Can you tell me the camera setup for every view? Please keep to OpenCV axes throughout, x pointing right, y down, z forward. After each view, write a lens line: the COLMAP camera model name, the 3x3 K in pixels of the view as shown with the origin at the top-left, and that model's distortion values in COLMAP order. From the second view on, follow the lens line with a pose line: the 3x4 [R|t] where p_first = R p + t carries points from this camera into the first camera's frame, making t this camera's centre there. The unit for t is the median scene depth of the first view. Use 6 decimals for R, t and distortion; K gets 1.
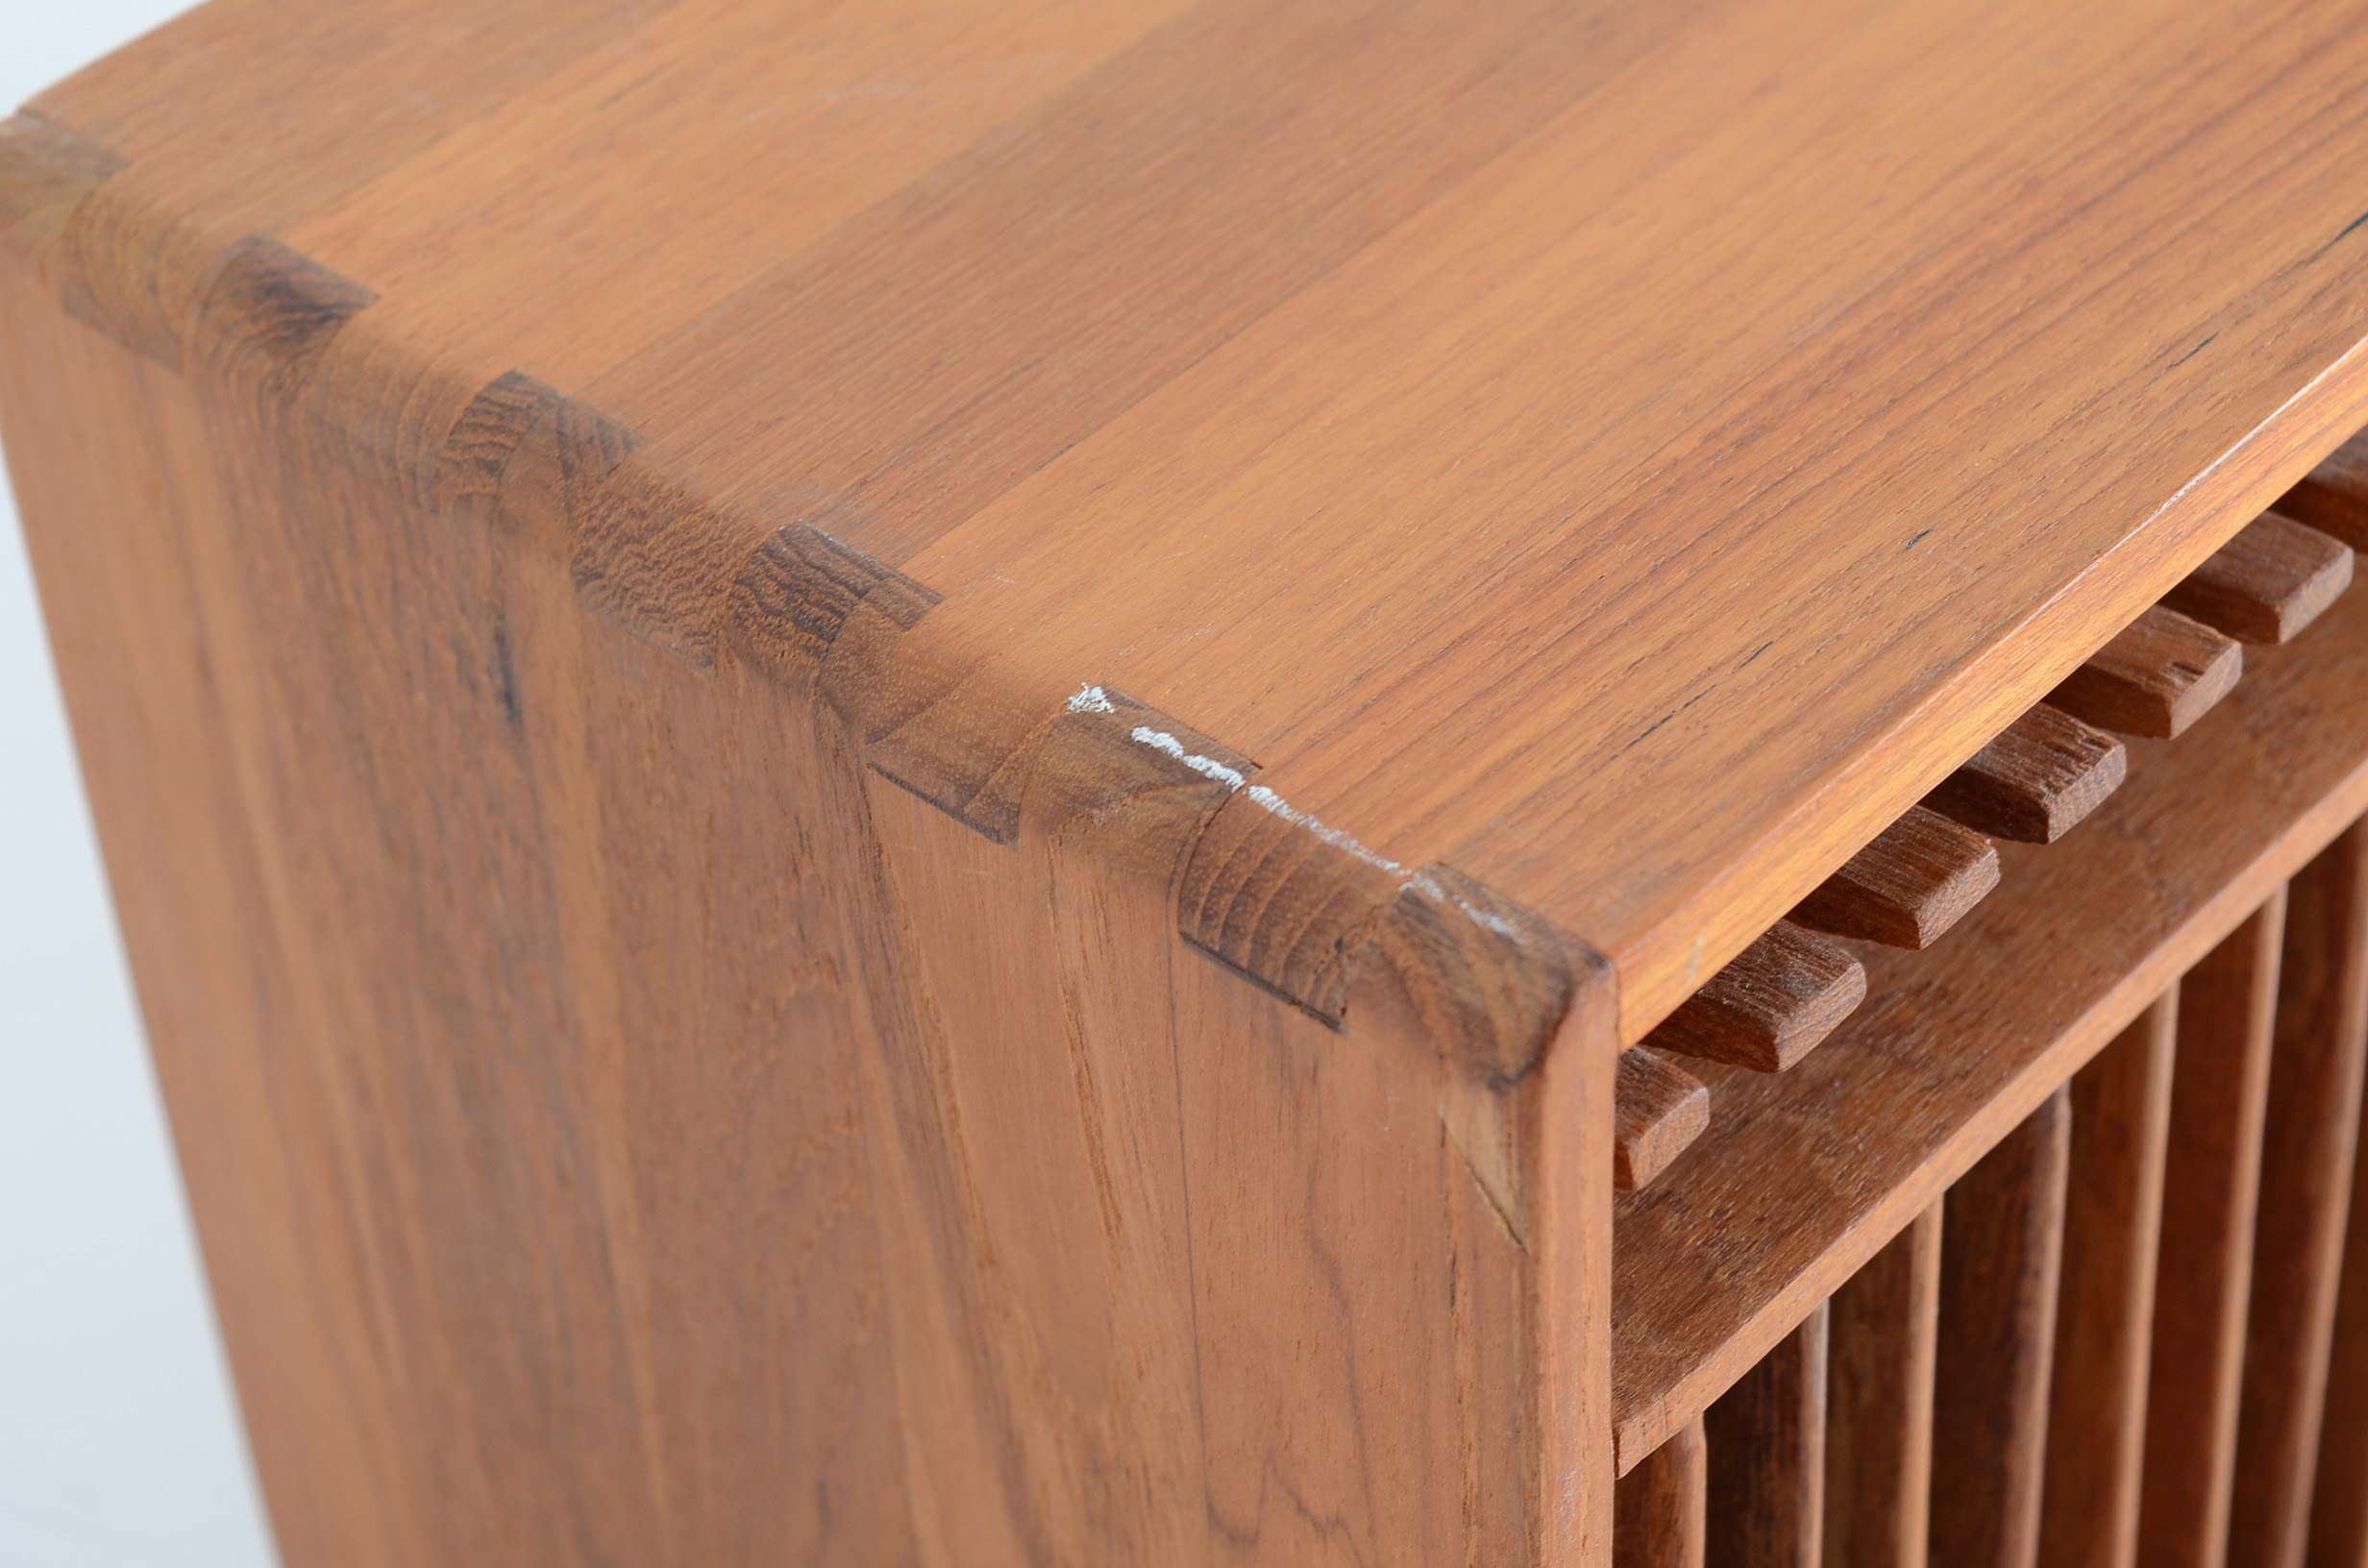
lens RADIAL K [[5584.2, 0, 1184.0], [0, 5584.2, 784.0], [0, 0, 1]] dist [0.044296, 0.581151]
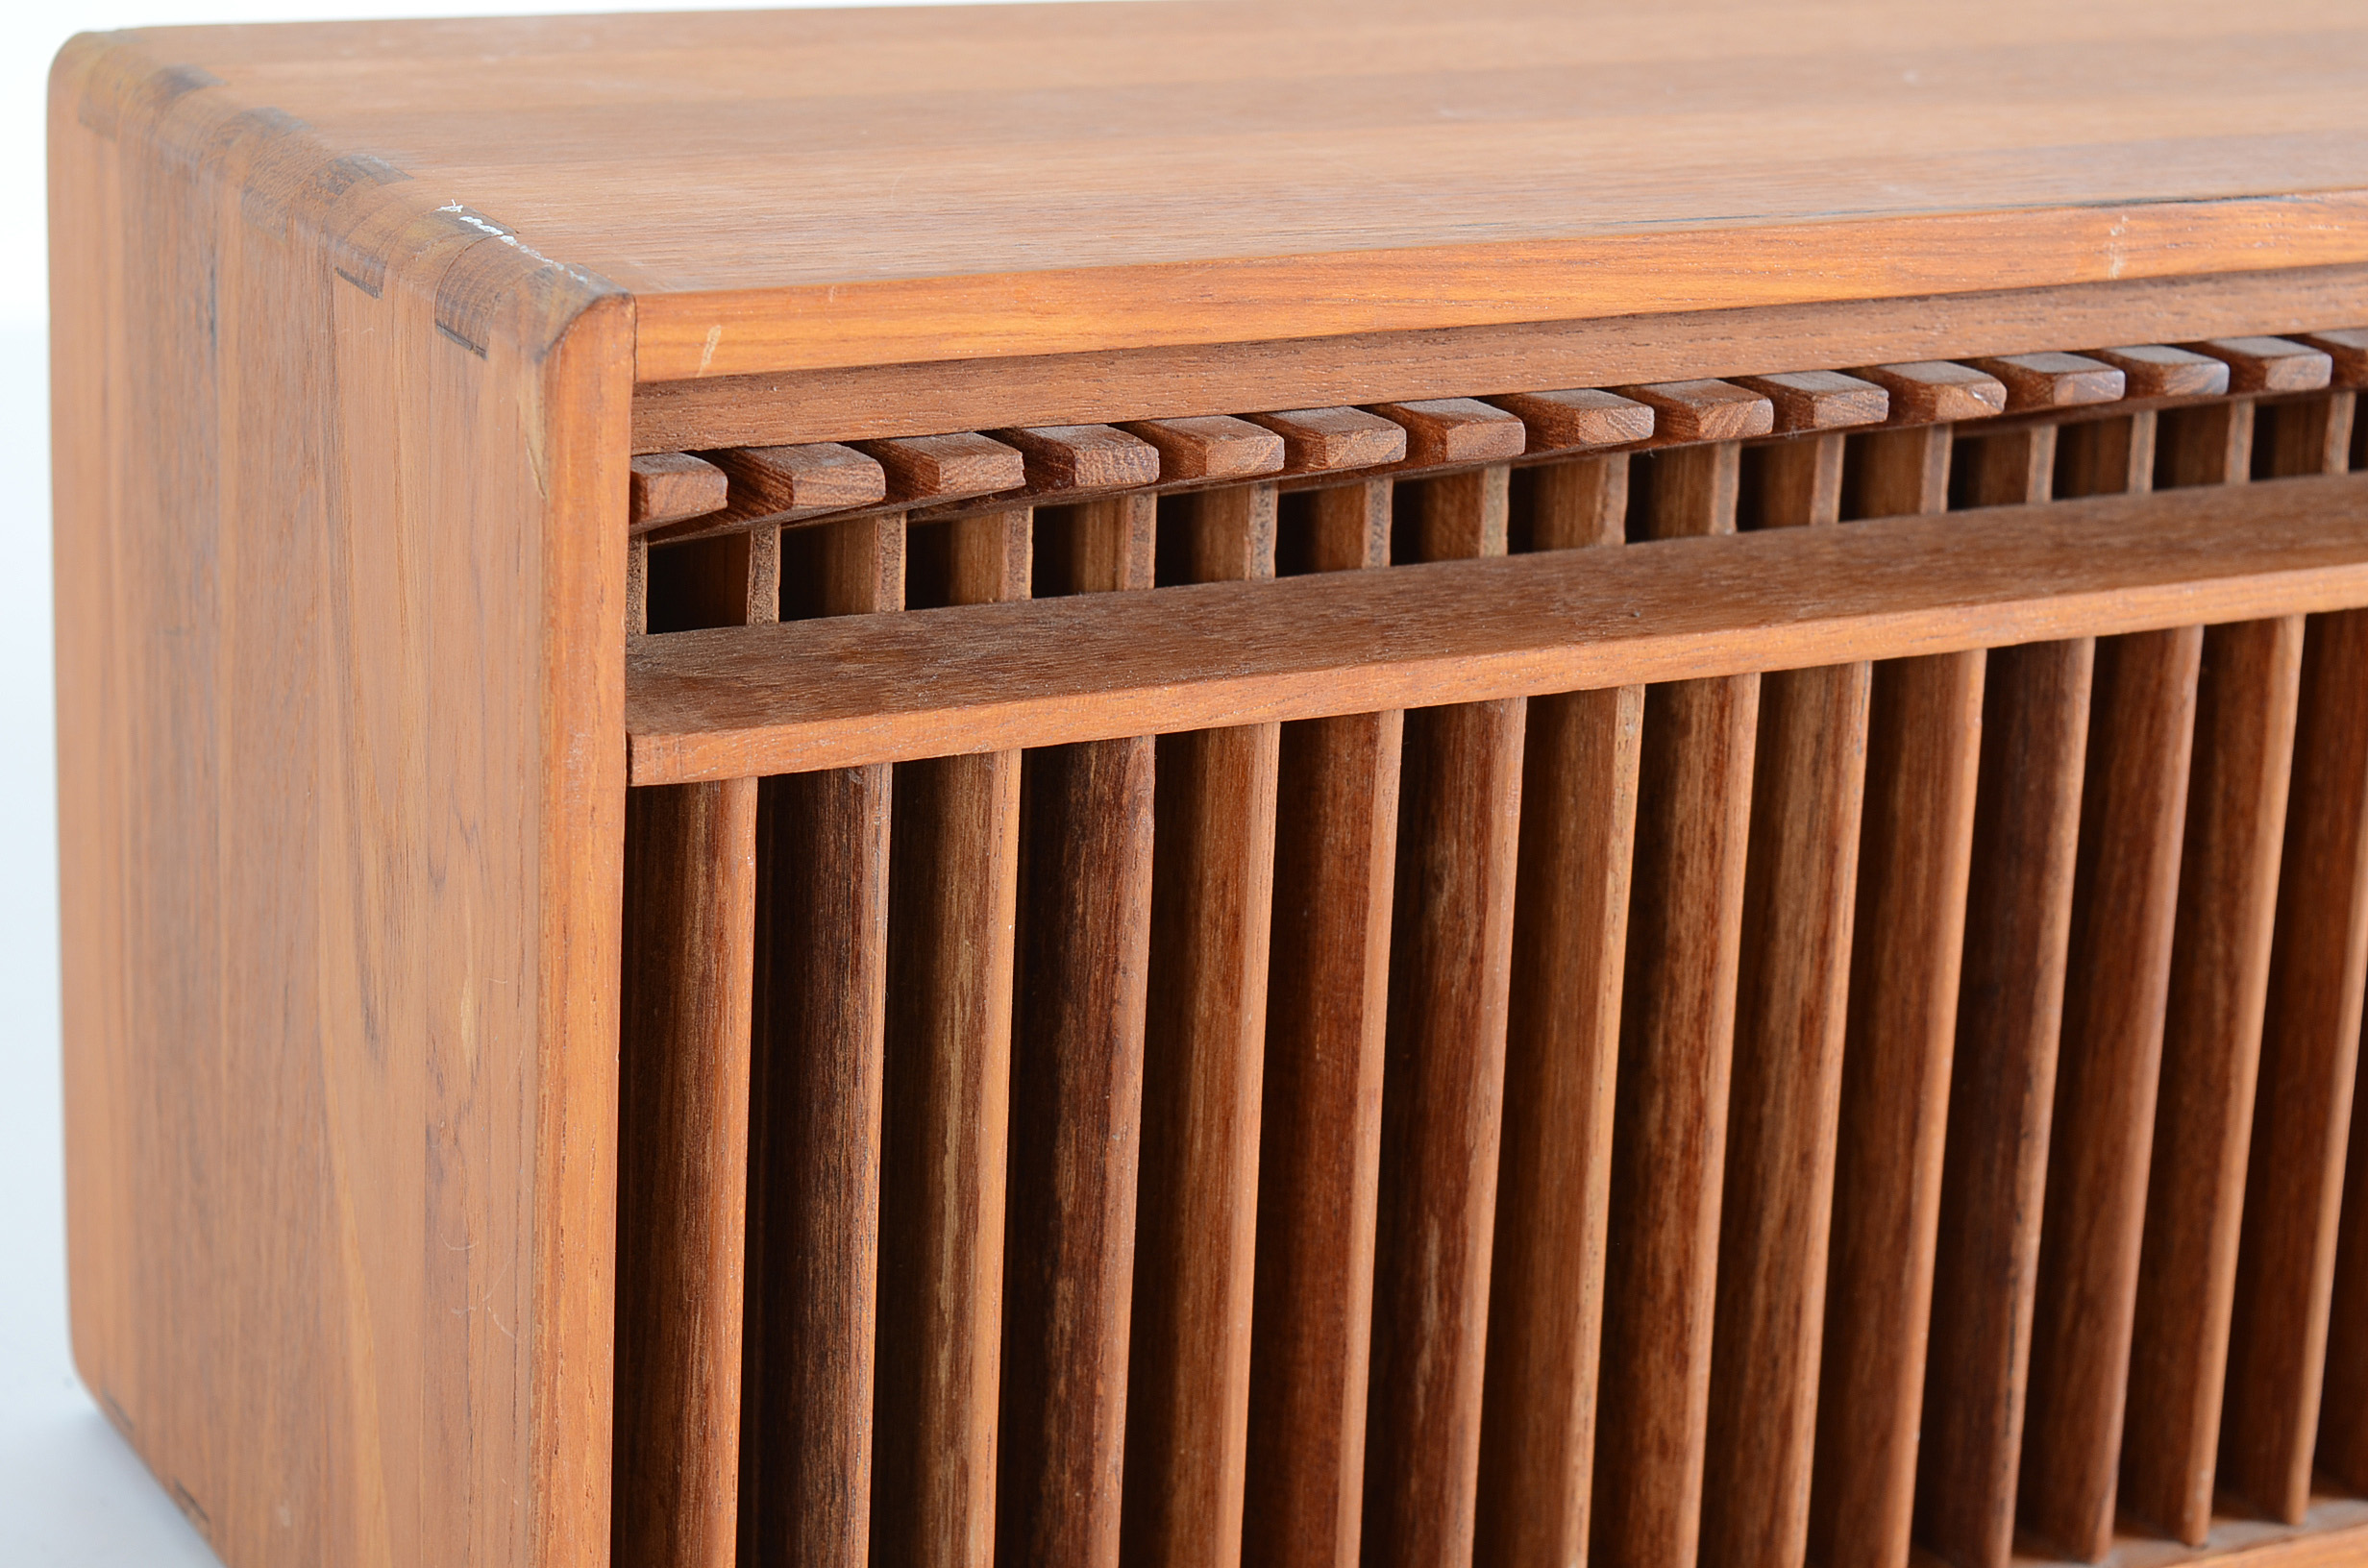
lens RADIAL K [[5584.2, 0, 1184.0], [0, 5584.2, 784.0], [0, 0, 1]] dist [0.044296, 0.581151]
pose [[0.936901, 0.194084, -0.290773, 0.625472], [-0.292281, 0.891193, -0.346911, 0.578324], [0.191805, 0.410008, 0.891686, -0.246516]]
